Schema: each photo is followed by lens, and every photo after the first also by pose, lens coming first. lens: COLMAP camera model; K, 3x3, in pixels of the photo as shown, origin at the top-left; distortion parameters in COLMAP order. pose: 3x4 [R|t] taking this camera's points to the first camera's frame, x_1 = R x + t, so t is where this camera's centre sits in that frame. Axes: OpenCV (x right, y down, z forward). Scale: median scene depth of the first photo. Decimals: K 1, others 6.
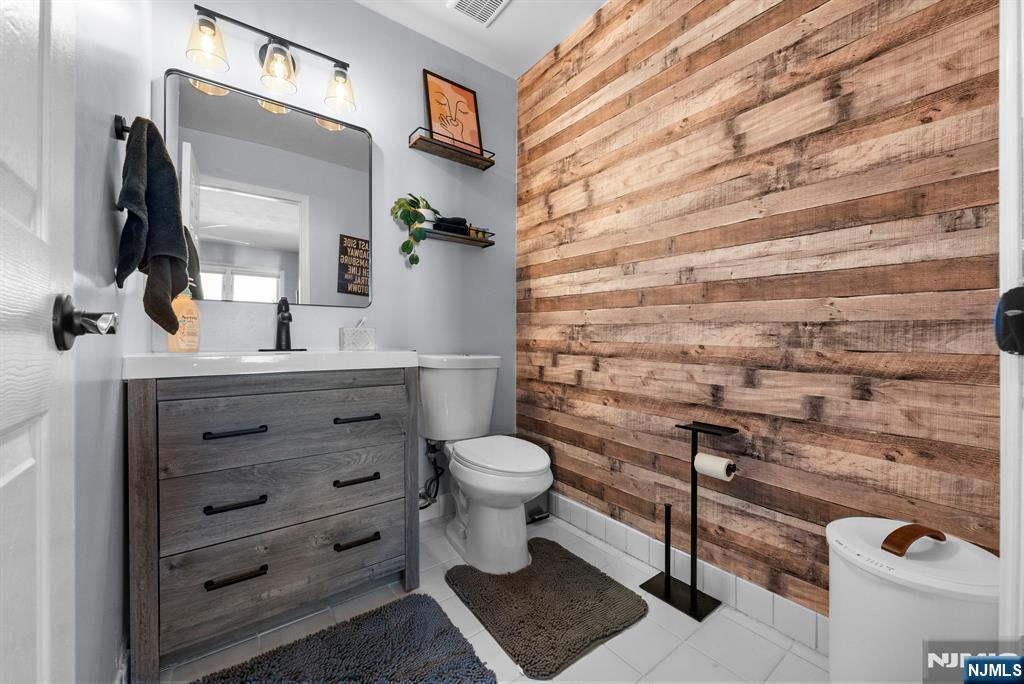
lens RADIAL K [[405.7, 0, 516.6], [0, 405.7, 338.9], [0, 0, 1]] dist [0.000465, -0.000024]
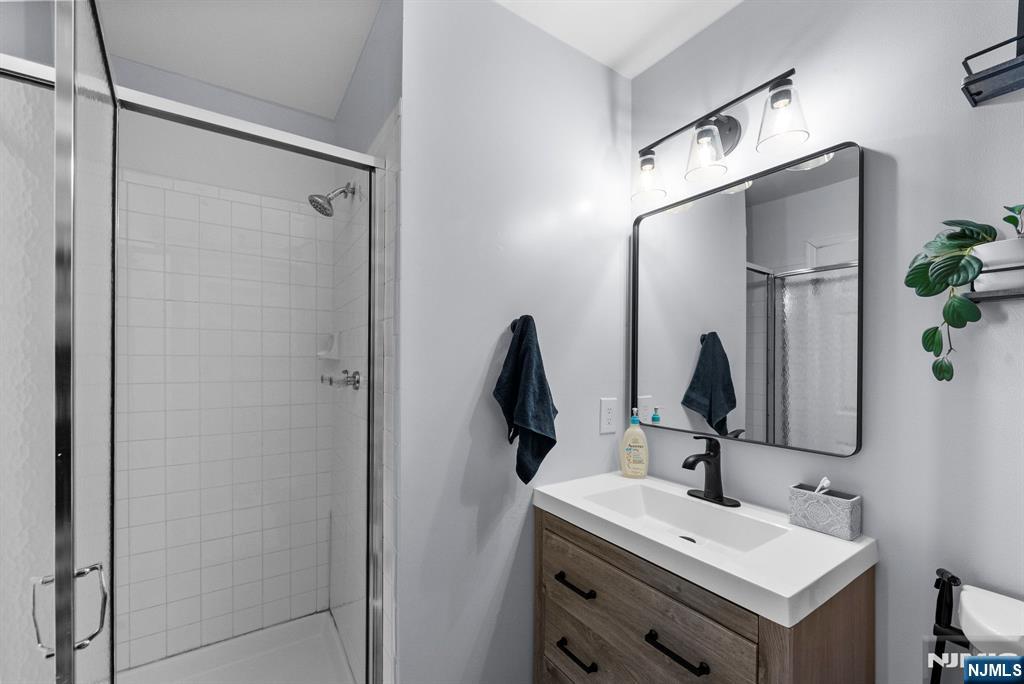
lens RADIAL K [[409.7, 0, 515.3], [0, 409.7, 363.1], [0, 0, 1]] dist [-0.001102, -0.000151]
pose [[-0.050074, -0.004280, -0.998736, 0.301208], [-0.002259, 0.999989, -0.004172, -0.276297], [0.998743, 0.002047, -0.050083, 0.761332]]
